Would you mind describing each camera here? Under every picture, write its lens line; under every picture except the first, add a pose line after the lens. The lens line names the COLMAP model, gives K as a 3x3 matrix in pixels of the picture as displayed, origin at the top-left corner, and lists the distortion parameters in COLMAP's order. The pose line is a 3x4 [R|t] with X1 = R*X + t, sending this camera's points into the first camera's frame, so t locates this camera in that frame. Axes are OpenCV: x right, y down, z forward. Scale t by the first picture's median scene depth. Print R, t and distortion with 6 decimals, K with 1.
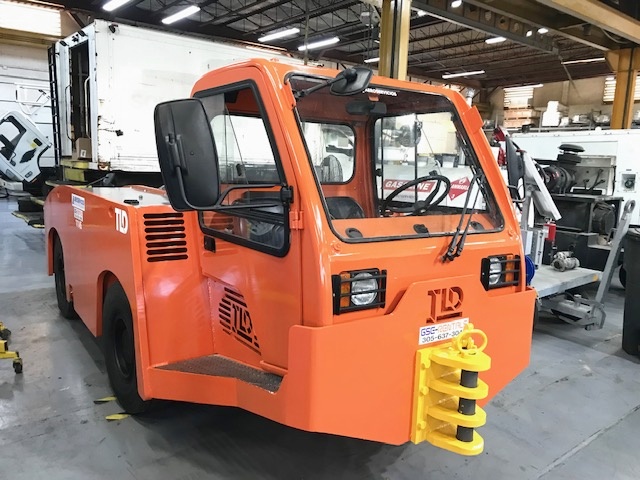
lens RADIAL K [[528.3, 0, 317.5], [0, 528.3, 239.0], [0, 0, 1]] dist [0.010909, -0.014969]
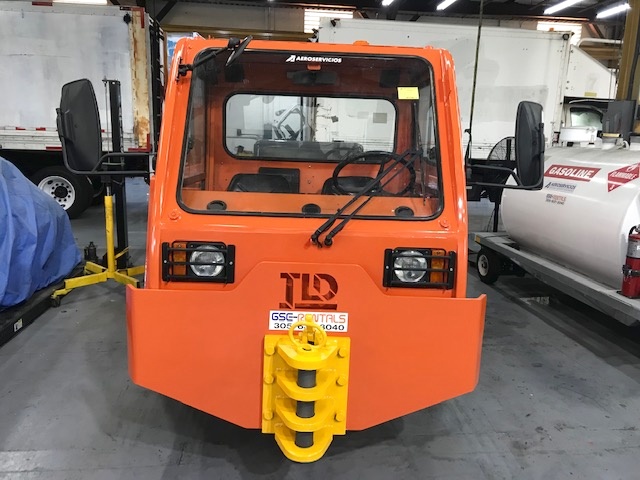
lens RADIAL K [[528.3, 0, 317.5], [0, 528.3, 239.0], [0, 0, 1]] dist [0.010909, -0.014969]
pose [[0.828009, 0.092579, -0.553019, 0.746729], [-0.080837, 0.995681, 0.045650, -0.008467], [0.554856, 0.006906, 0.831917, 0.261122]]
